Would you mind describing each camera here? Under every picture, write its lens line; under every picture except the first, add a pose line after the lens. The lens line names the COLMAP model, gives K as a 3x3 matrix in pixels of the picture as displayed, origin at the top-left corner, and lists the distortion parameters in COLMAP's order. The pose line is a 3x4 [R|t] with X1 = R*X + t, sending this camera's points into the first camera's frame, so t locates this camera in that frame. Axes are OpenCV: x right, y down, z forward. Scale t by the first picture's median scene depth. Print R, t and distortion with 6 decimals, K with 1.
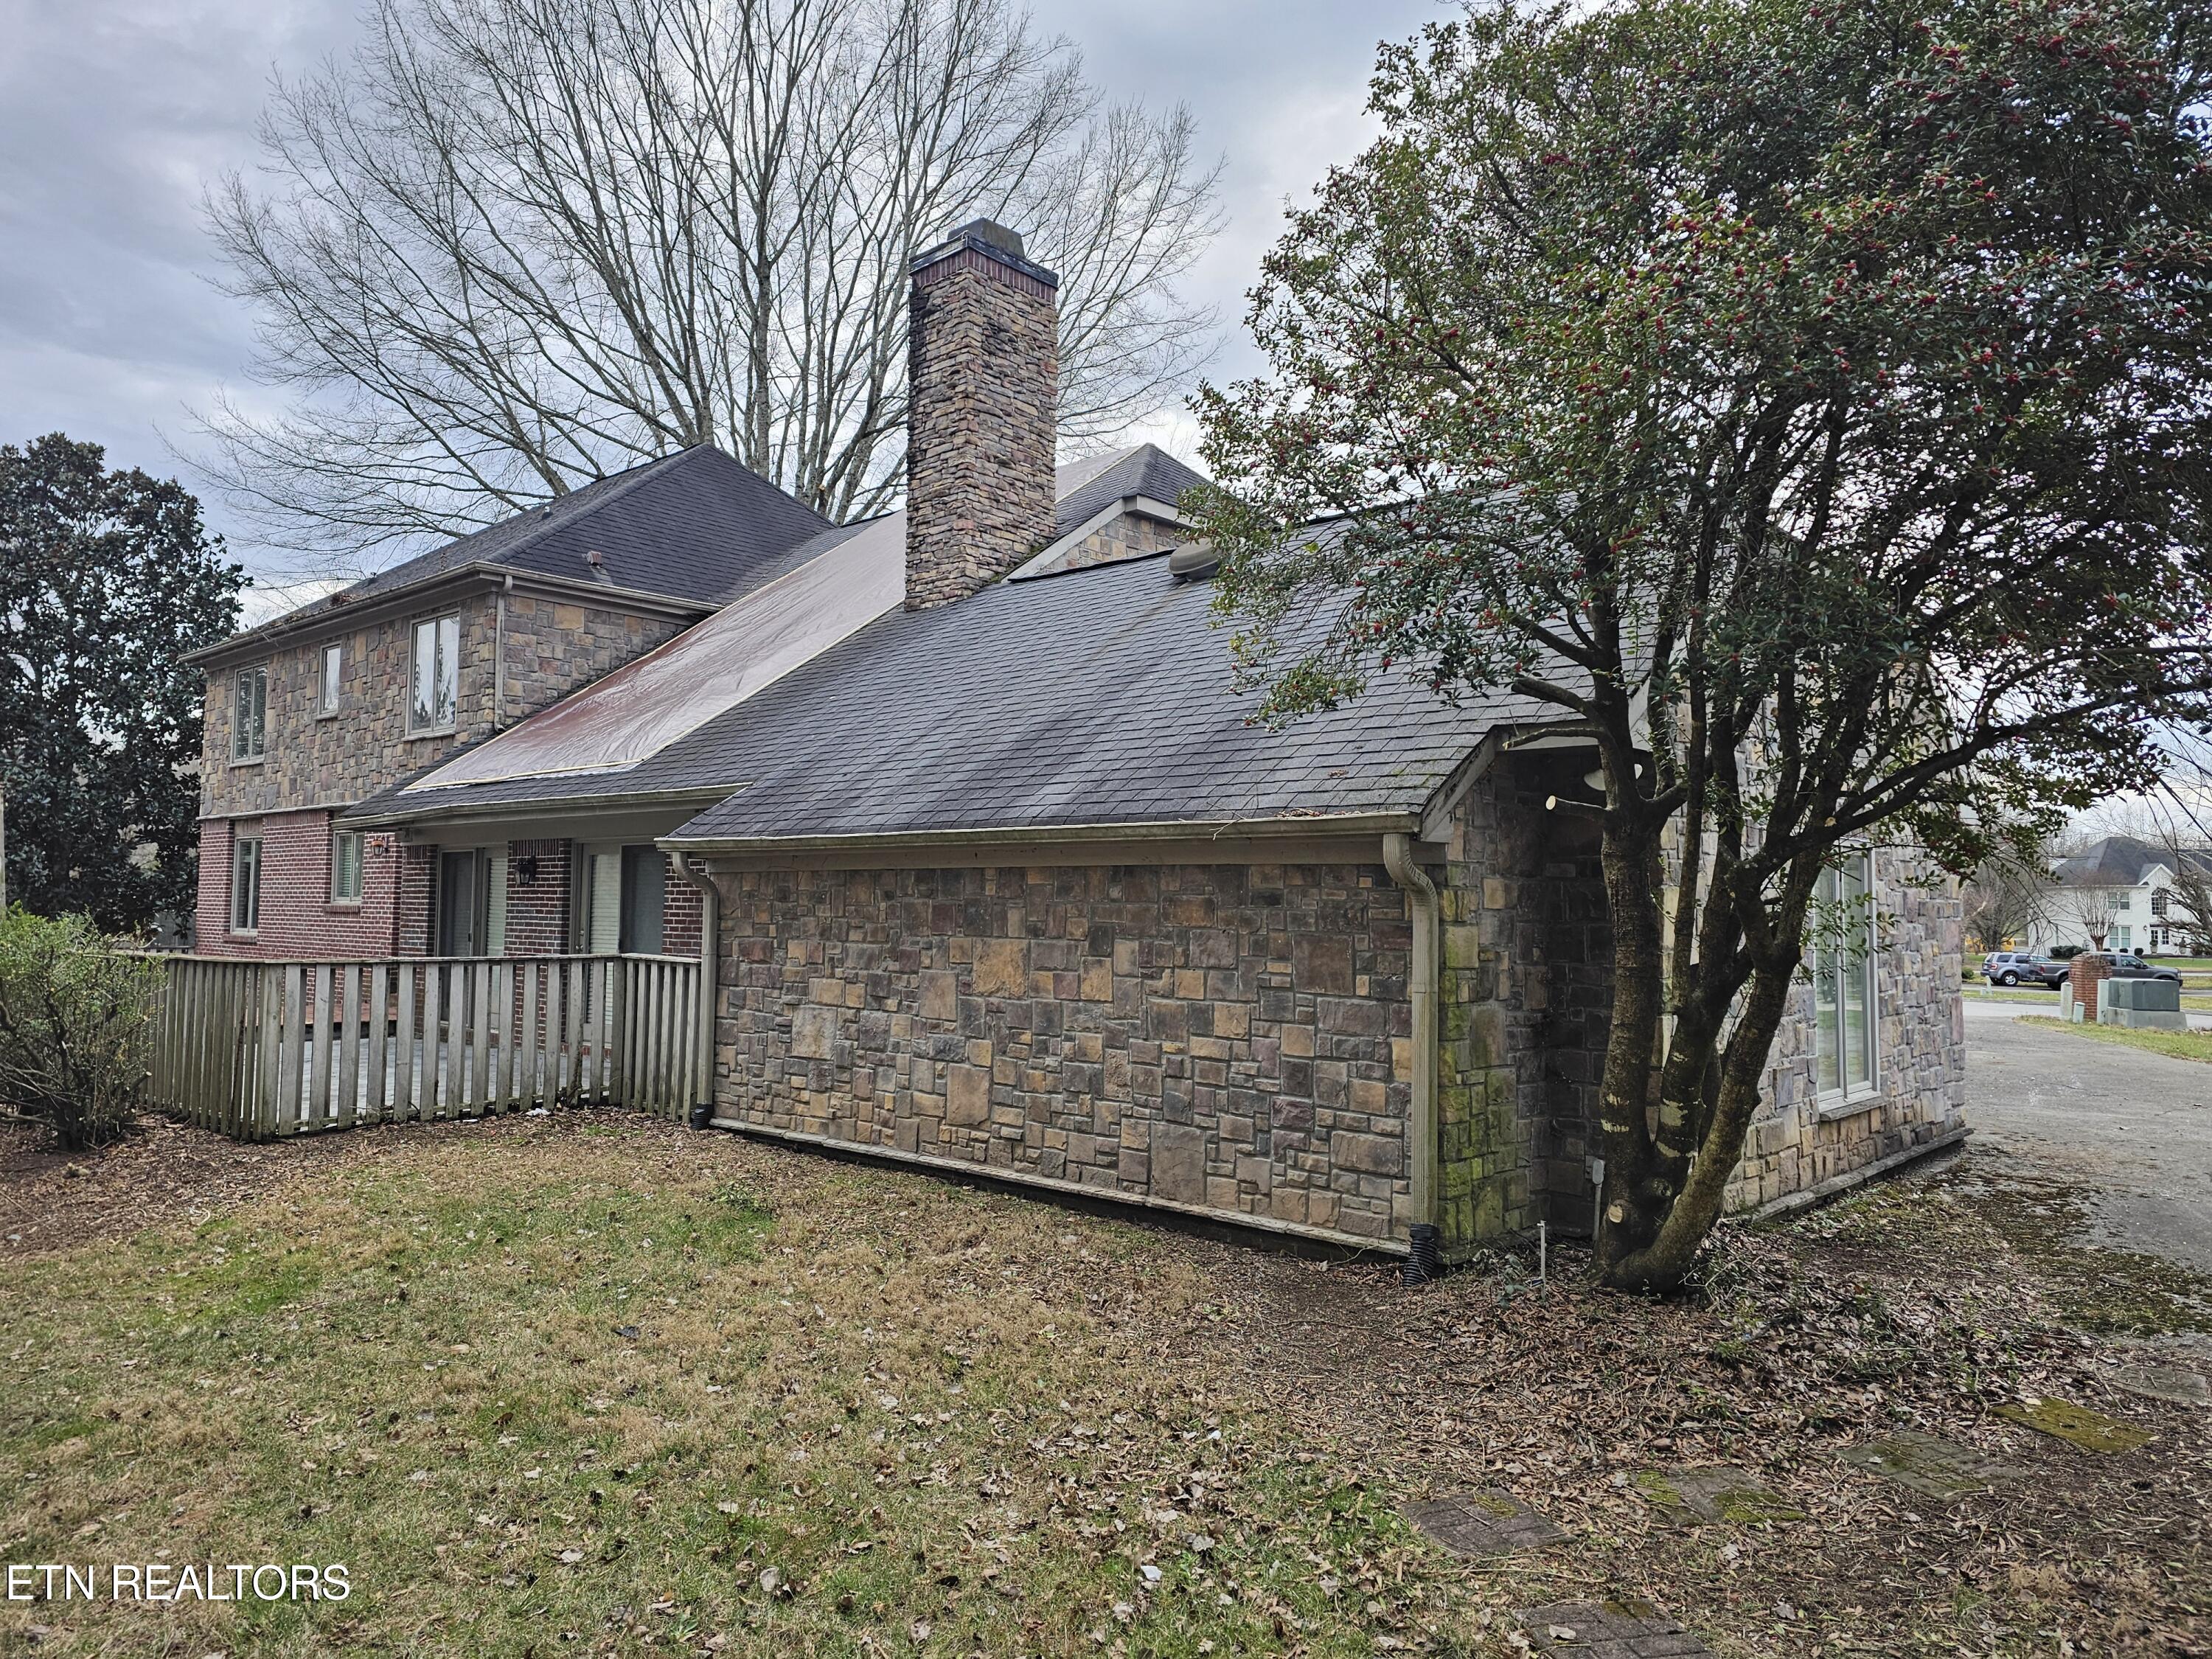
lens RADIAL K [[1461.4, 0, 1091.9], [0, 1461.4, 827.6], [0, 0, 1]] dist [0.093262, -0.087269]
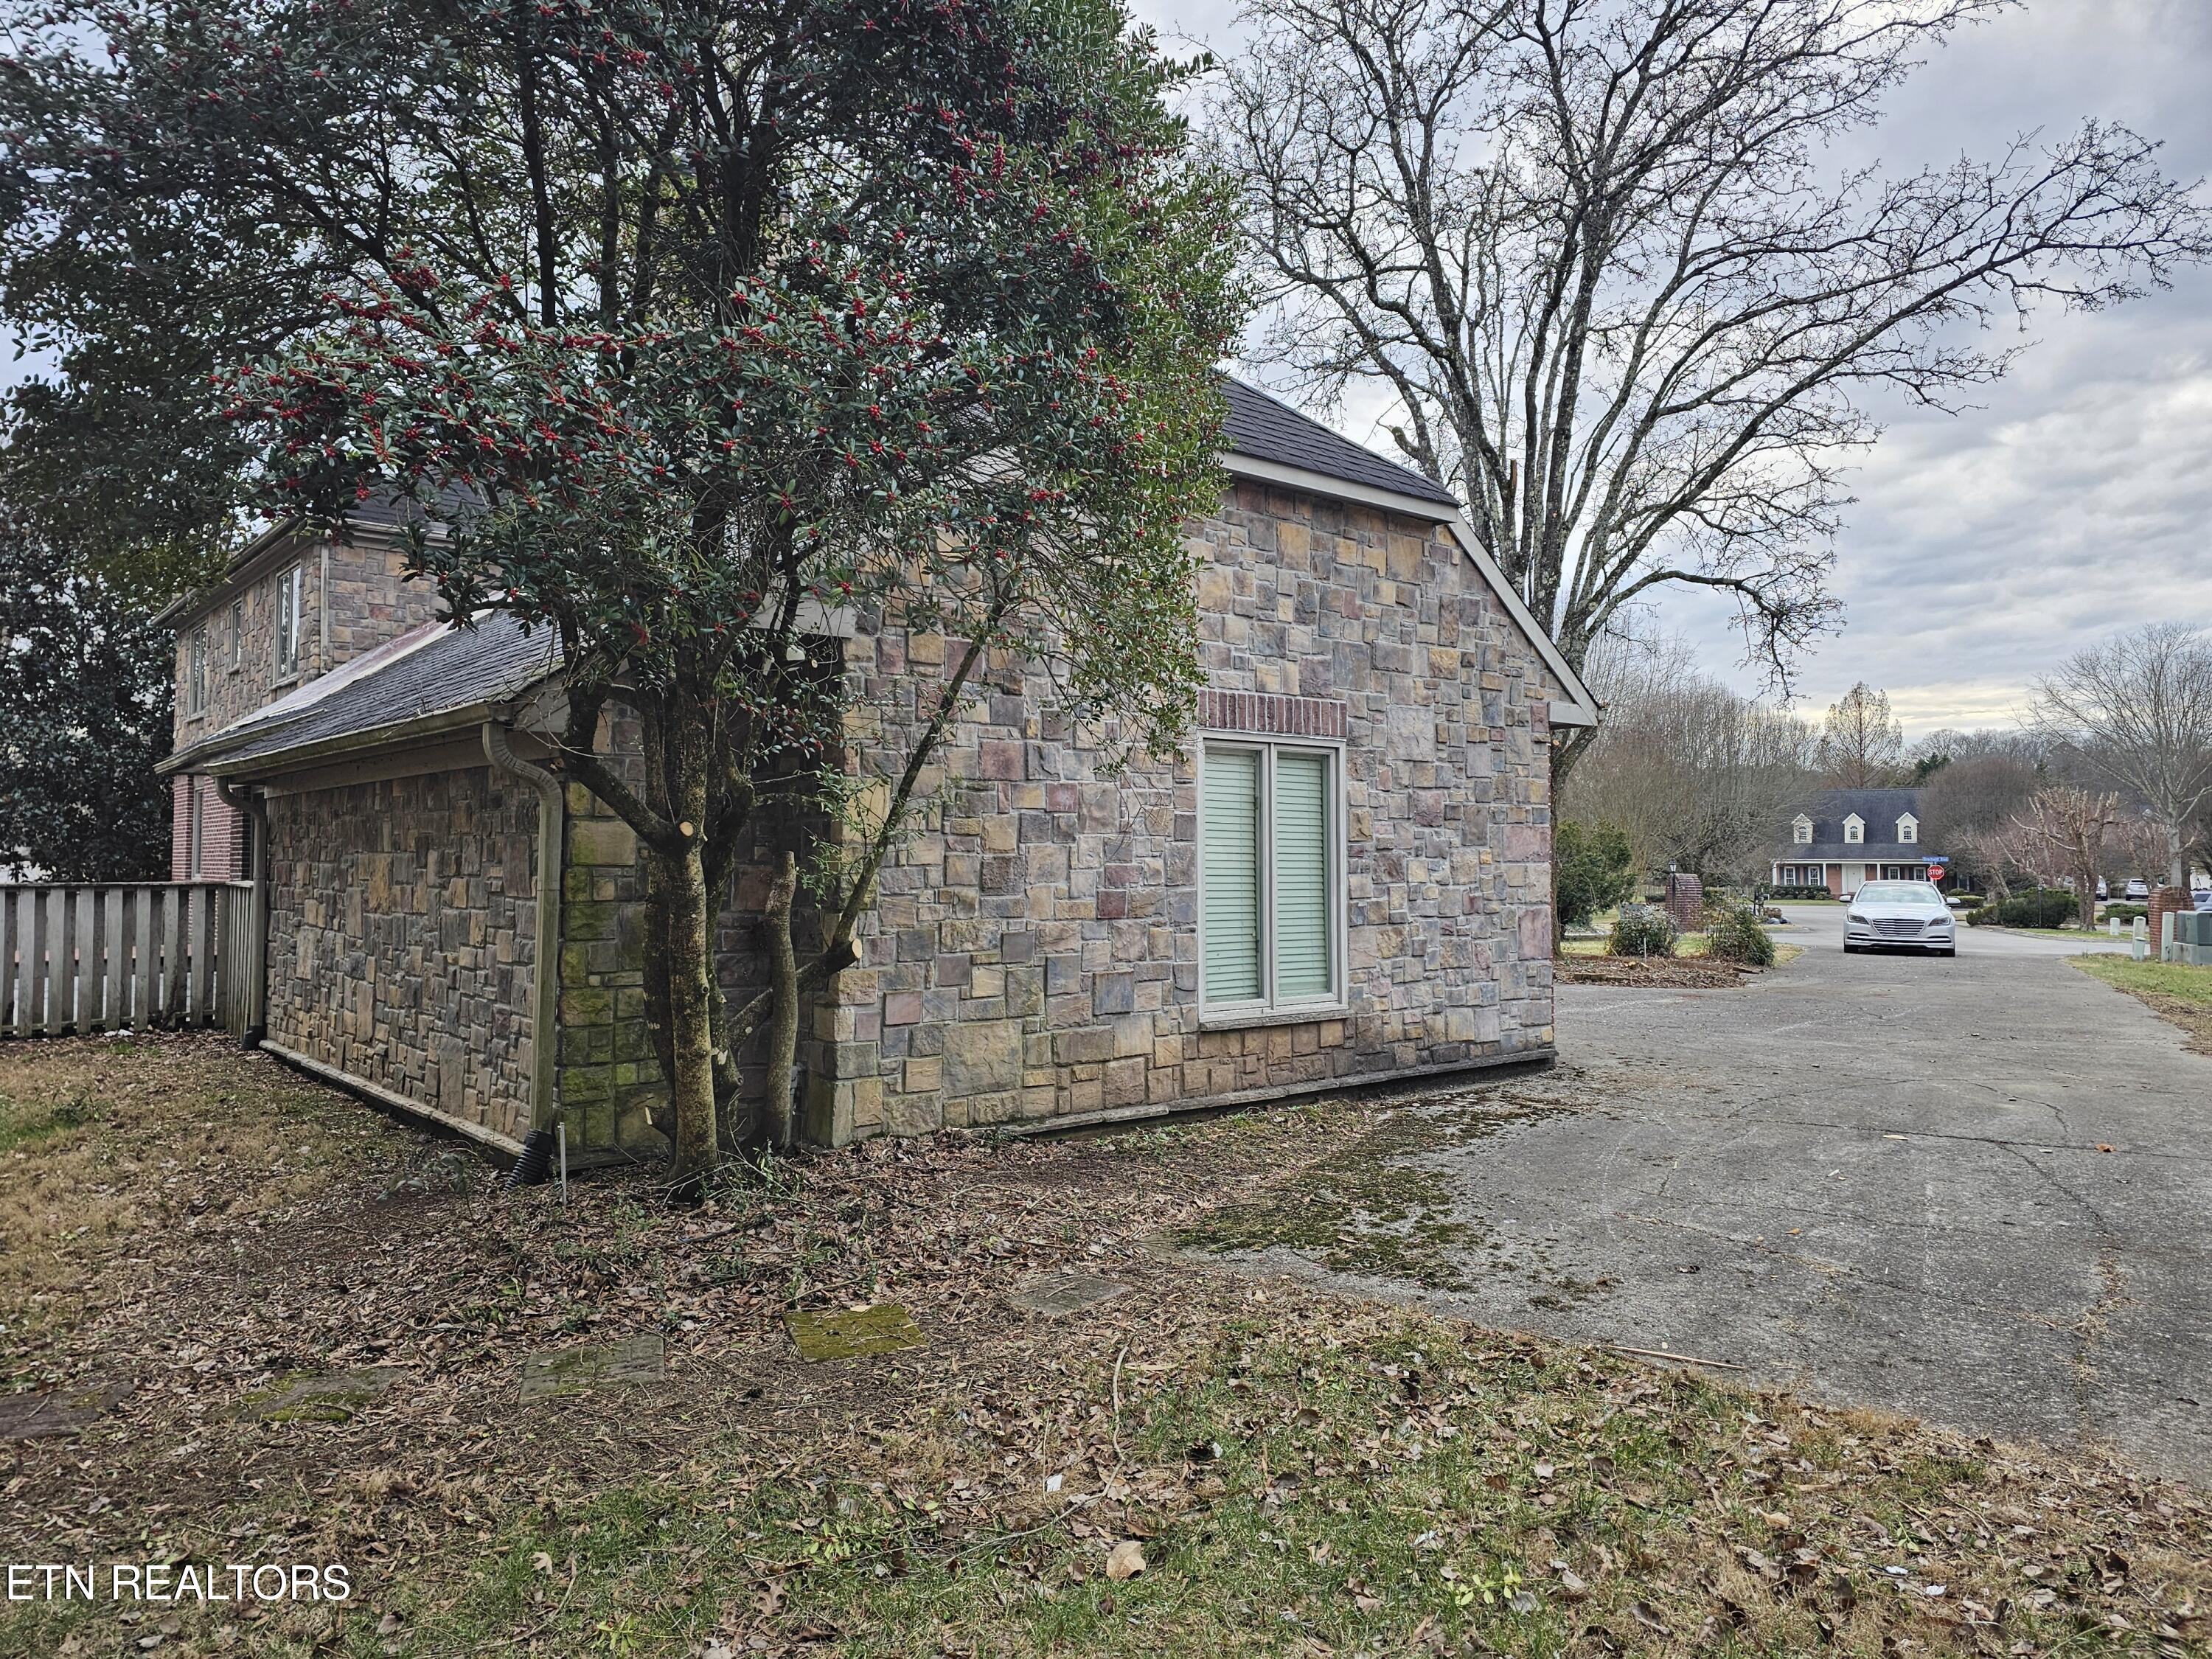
lens RADIAL K [[1461.4, 0, 1091.9], [0, 1461.4, 827.6], [0, 0, 1]] dist [0.093262, -0.087269]
pose [[0.991040, -0.015054, -0.132716, 0.494542], [0.019284, 0.999344, 0.030650, 0.034613], [0.132168, -0.032935, 0.990680, 0.070605]]
